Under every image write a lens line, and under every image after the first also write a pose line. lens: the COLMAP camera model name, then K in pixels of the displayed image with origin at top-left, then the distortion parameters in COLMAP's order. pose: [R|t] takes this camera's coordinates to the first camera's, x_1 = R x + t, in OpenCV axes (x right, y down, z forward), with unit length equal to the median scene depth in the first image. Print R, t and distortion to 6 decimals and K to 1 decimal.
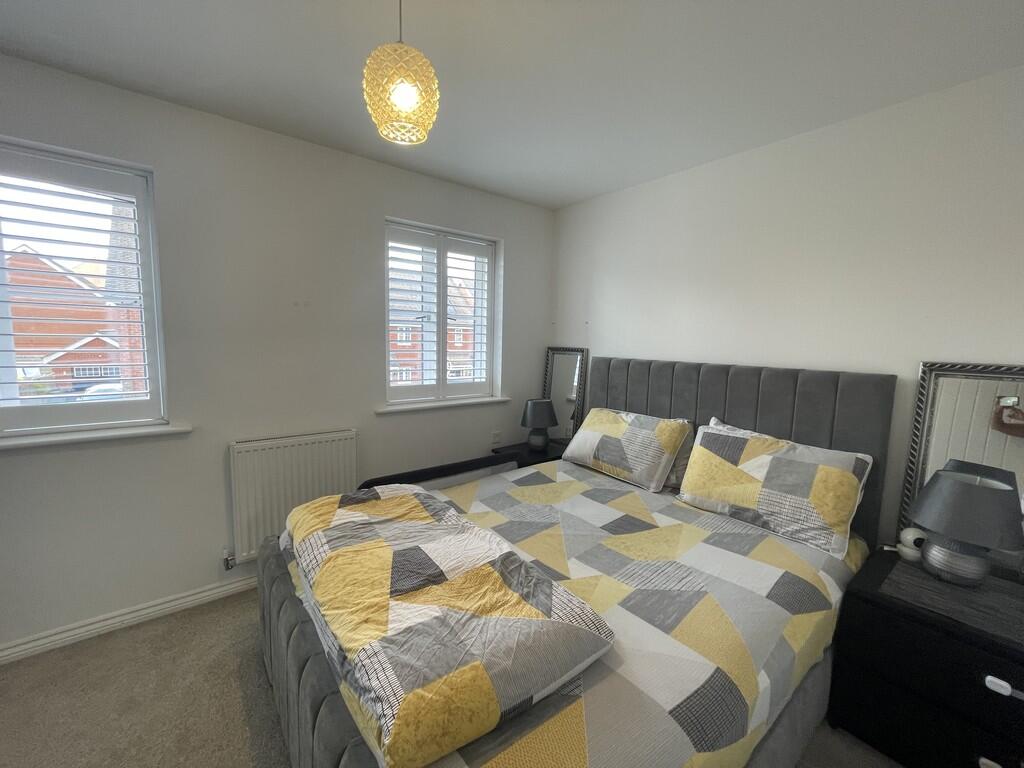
lens RADIAL K [[415.9, 0, 512.0], [0, 415.9, 384.0], [0, 0, 1]] dist [-0.001401, 0.000229]
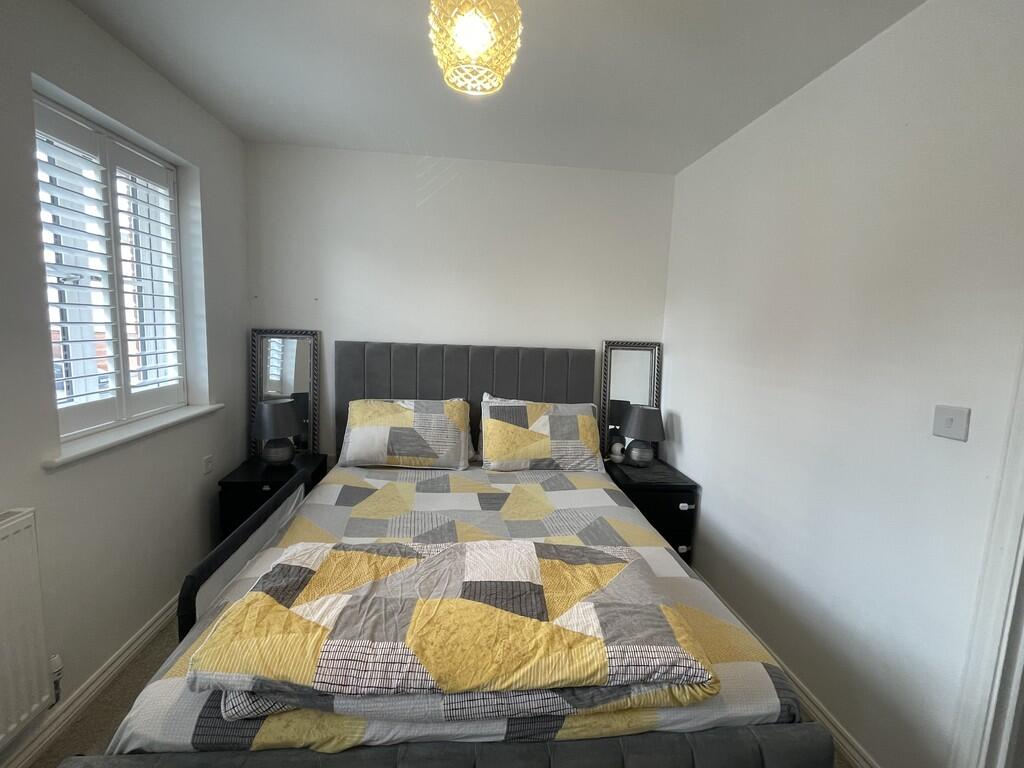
lens RADIAL K [[470.3, 0, 512.0], [0, 470.3, 384.0], [0, 0, 1]] dist [-0.003621, -0.000219]
pose [[0.541342, -0.106861, 0.833984, -0.604191], [0.065181, 0.994239, 0.085085, -0.053276], [-0.838272, 0.008300, 0.545189, 0.262526]]
